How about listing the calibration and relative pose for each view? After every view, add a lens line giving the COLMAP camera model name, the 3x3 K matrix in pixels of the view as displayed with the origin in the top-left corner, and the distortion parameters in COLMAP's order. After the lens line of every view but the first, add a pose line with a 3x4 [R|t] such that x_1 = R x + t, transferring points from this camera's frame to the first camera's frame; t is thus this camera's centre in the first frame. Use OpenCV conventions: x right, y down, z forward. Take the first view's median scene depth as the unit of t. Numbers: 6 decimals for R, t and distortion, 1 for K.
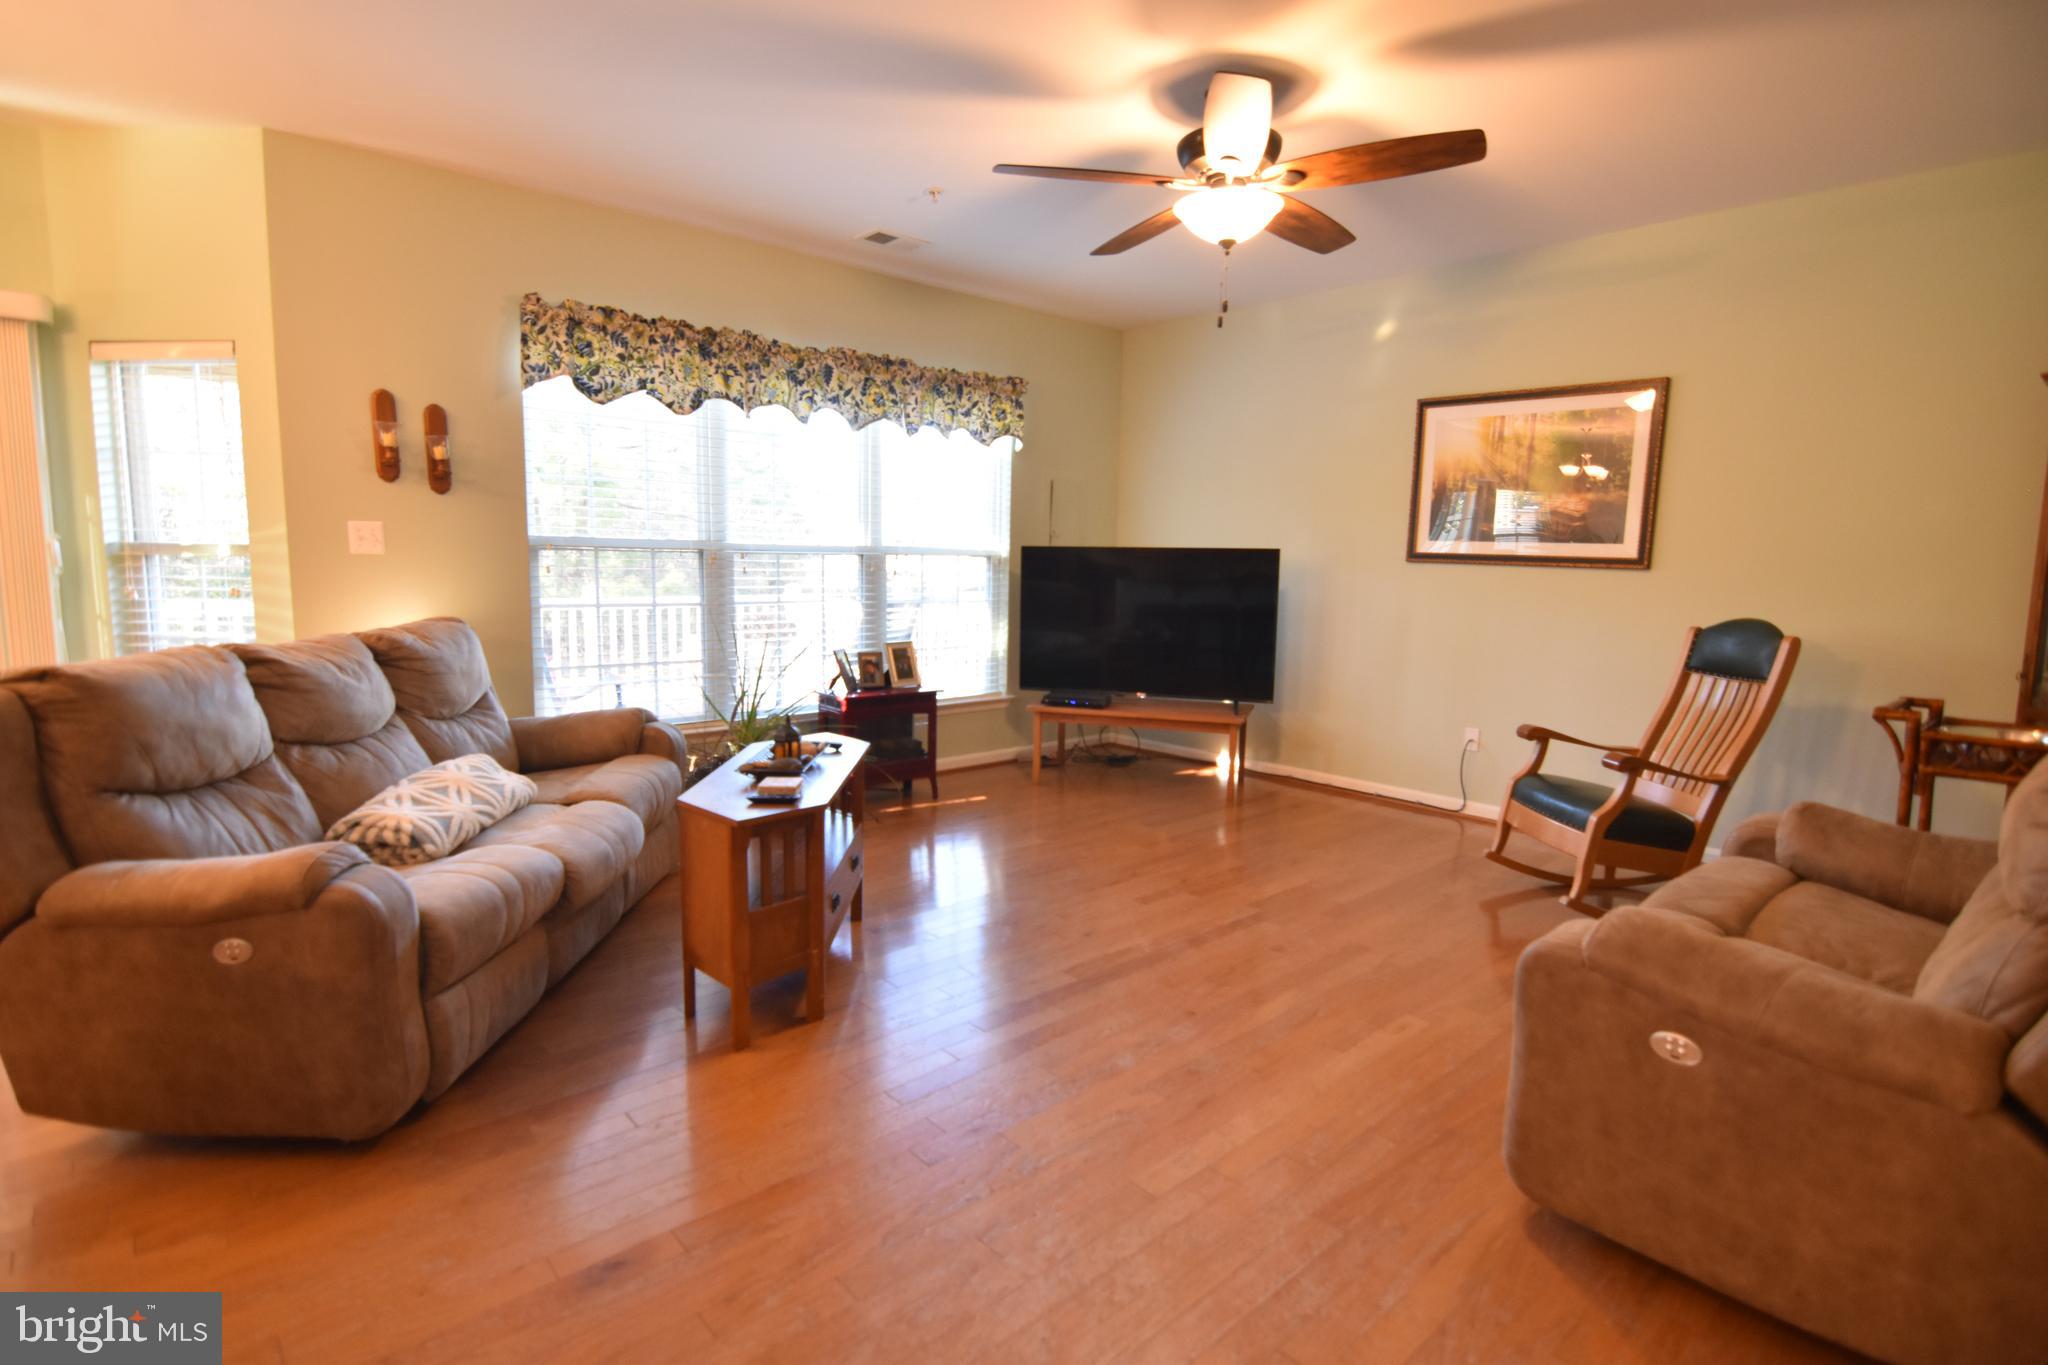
lens RADIAL K [[990.3, 0, 1031.1], [0, 990.3, 689.4], [0, 0, 1]] dist [-0.006588, -0.010108]
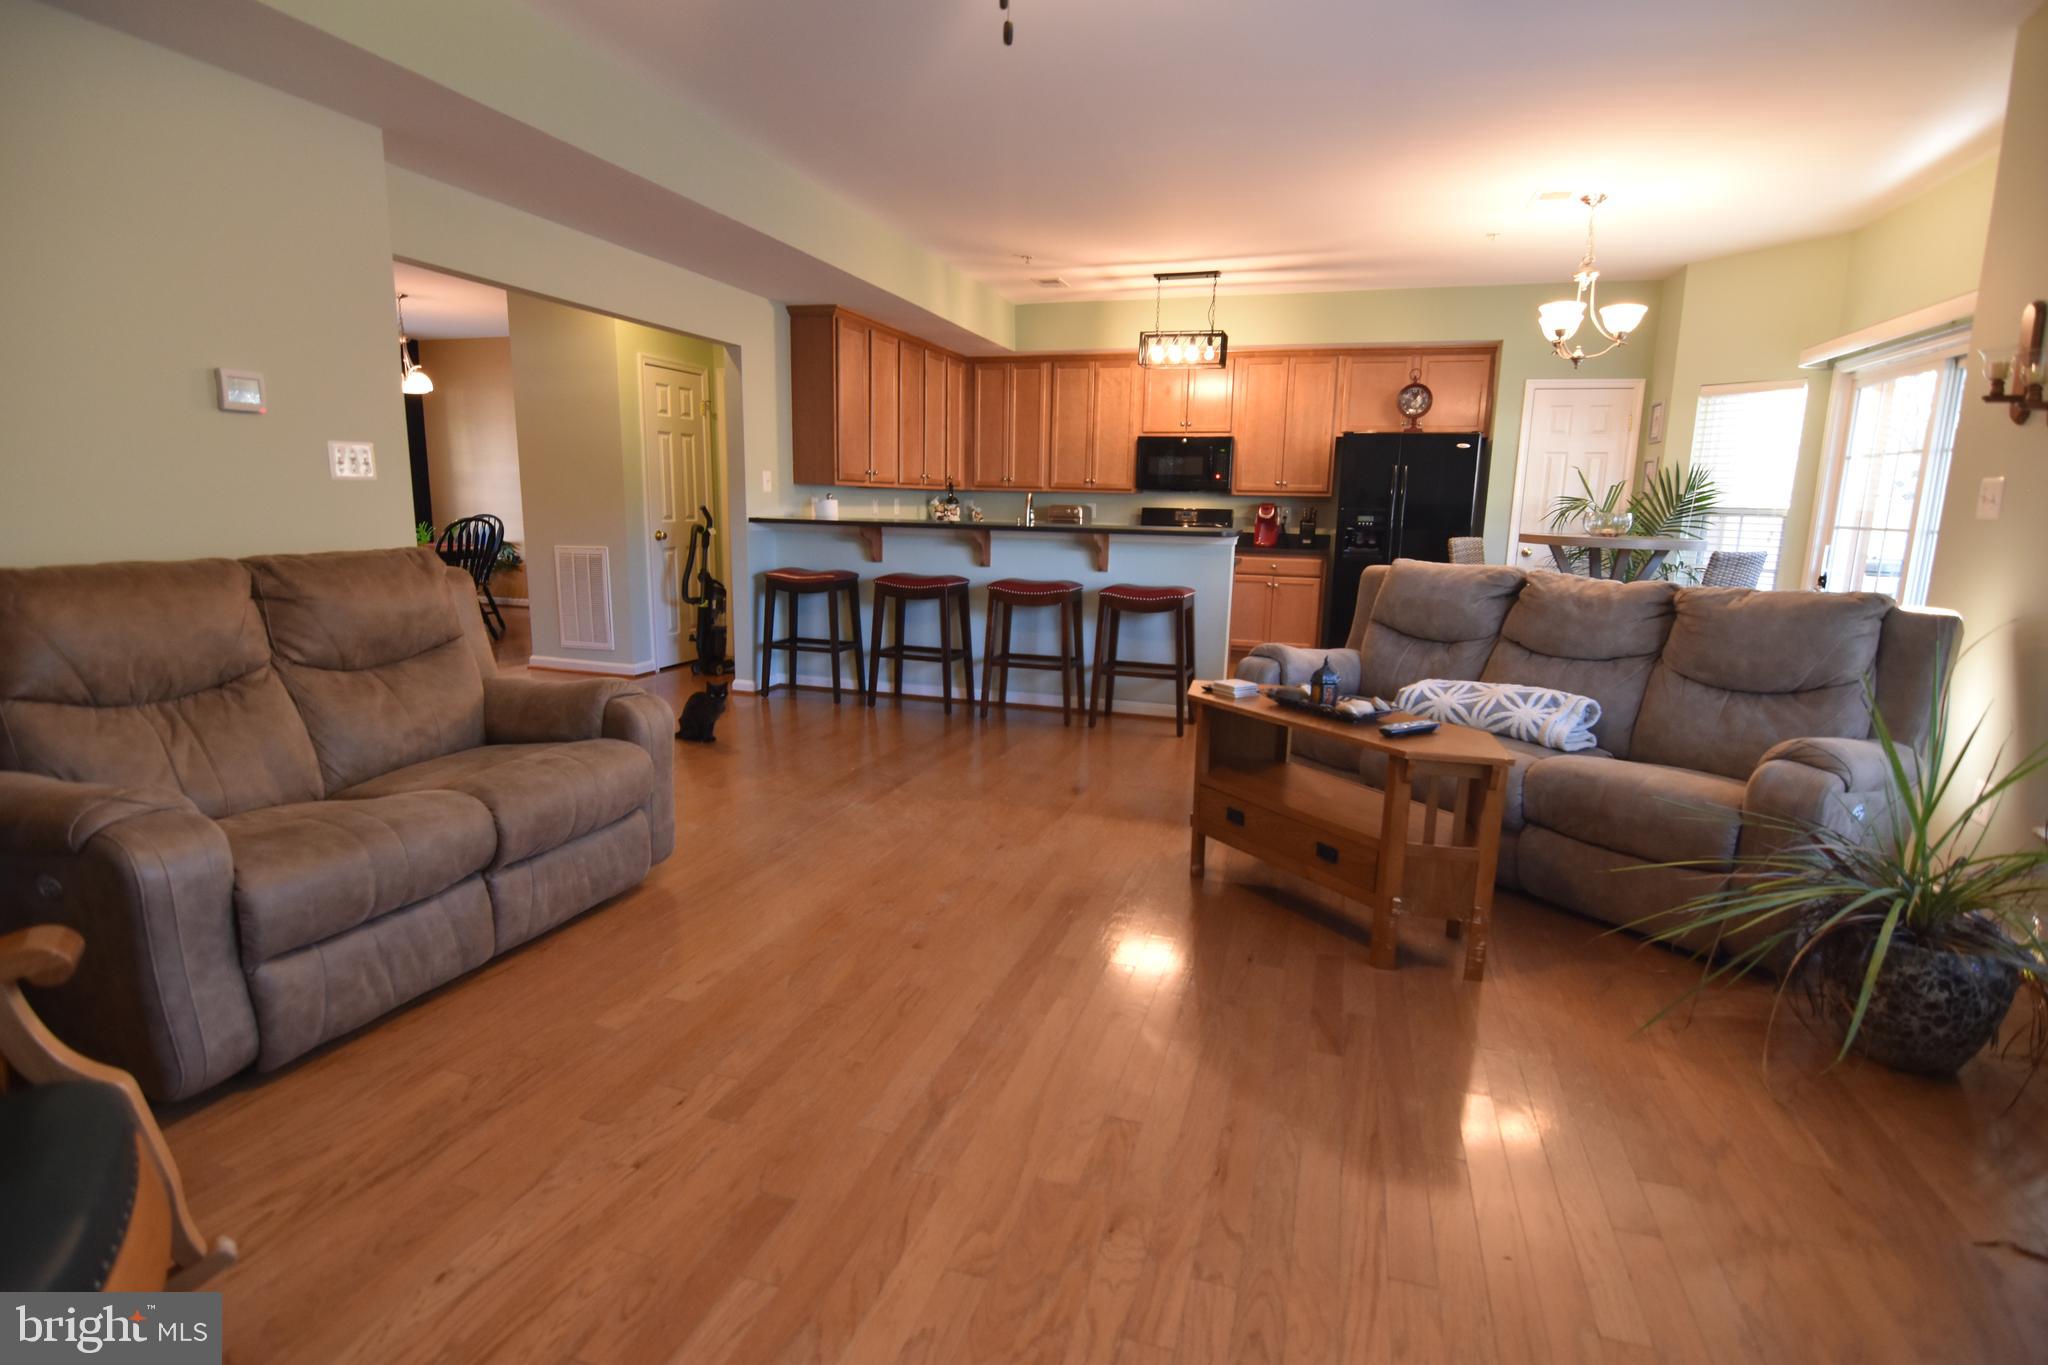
lens RADIAL K [[990.3, 0, 1028.7], [0, 990.3, 689.3], [0, 0, 1]] dist [-0.006588, -0.010108]
pose [[-0.865246, 0.057730, -0.498013, 0.367325], [-0.101502, 0.952605, 0.286776, -0.141549], [0.490966, 0.298681, -0.818378, 1.210015]]
